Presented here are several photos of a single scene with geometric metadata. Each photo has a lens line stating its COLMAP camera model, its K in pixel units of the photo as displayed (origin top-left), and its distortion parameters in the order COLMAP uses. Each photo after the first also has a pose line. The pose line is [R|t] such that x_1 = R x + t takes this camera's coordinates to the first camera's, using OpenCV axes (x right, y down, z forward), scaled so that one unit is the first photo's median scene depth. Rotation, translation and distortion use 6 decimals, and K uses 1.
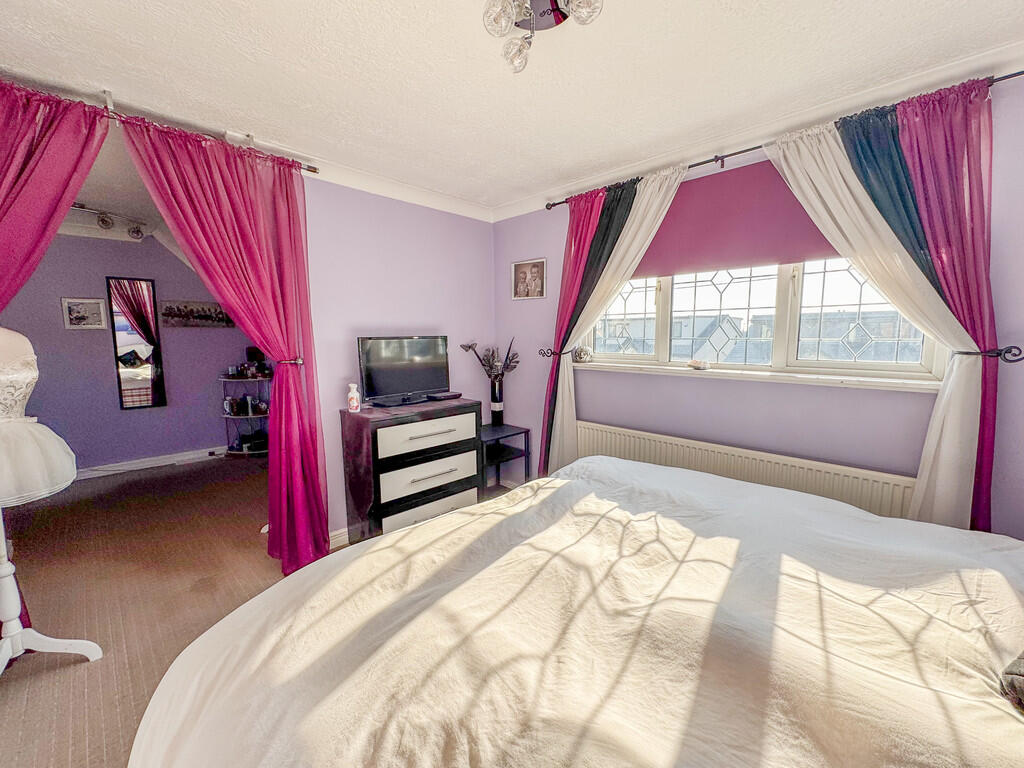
lens RADIAL K [[416.7, 0, 517.5], [0, 416.7, 383.5], [0, 0, 1]] dist [-0.001157, -0.000359]
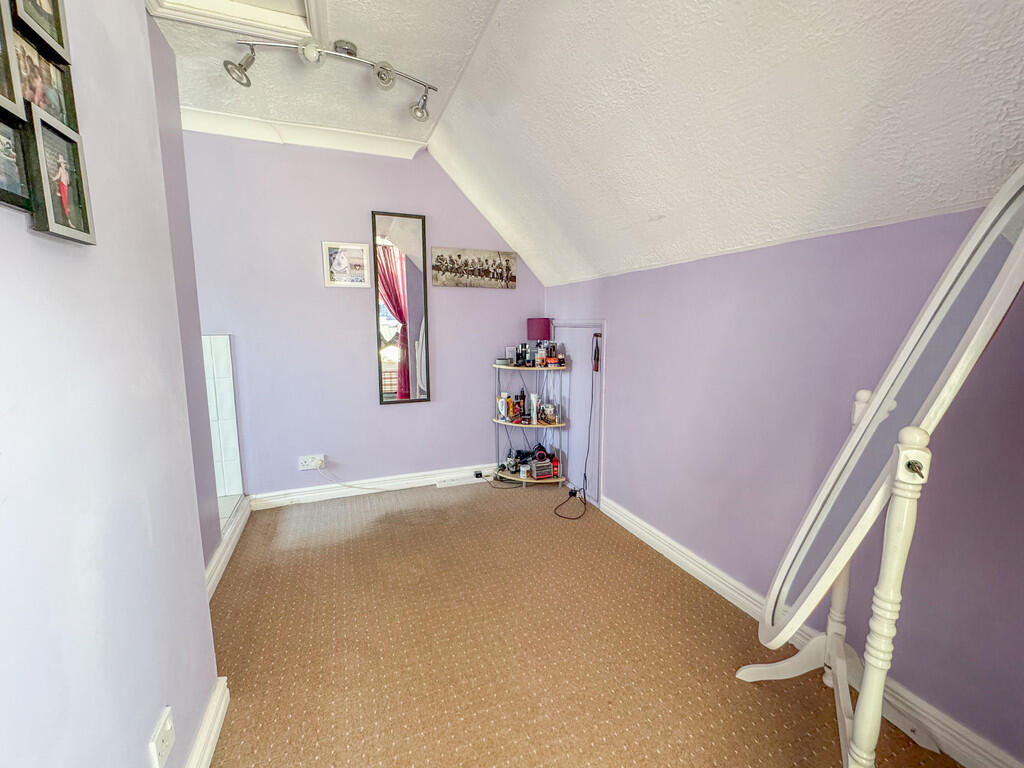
lens RADIAL K [[416.7, 0, 509.7], [0, 416.7, 384.4], [0, 0, 1]] dist [-0.001157, -0.000359]
pose [[0.914165, 0.054070, -0.401720, -0.420490], [-0.045507, 0.998488, 0.030836, -0.002483], [0.402780, -0.009908, 0.915243, 0.395462]]
